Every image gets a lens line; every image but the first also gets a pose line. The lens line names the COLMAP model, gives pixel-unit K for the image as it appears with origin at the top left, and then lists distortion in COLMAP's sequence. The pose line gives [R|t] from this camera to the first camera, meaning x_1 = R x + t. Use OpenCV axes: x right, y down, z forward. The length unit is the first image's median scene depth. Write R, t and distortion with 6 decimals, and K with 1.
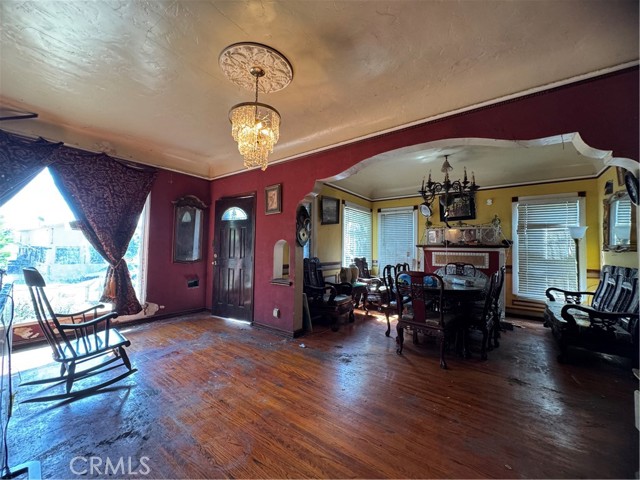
lens RADIAL K [[255.7, 0, 321.2], [0, 255.7, 239.7], [0, 0, 1]] dist [-0.000238, 0.000323]
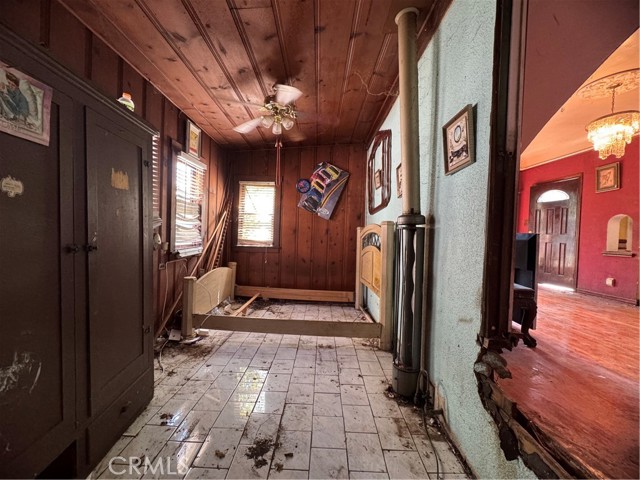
lens RADIAL K [[255.7, 0, 319.6], [0, 255.7, 238.8], [0, 0, 1]] dist [-0.000238, 0.000323]
pose [[0.601437, 0.024513, -0.798544, -0.042028], [0.009453, 0.999241, 0.037793, 0.037661], [0.798865, -0.030279, 0.600748, -0.500335]]
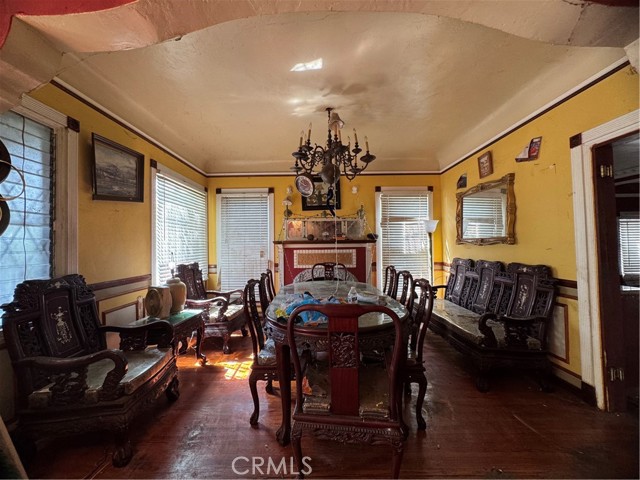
lens RADIAL K [[255.7, 0, 320.2], [0, 255.7, 239.9], [0, 0, 1]] dist [-0.000238, 0.000323]
pose [[0.805242, -0.012570, 0.592812, 0.053952], [0.002926, 0.999847, 0.017227, 0.005867], [-0.592938, -0.012137, 0.805156, 0.391940]]
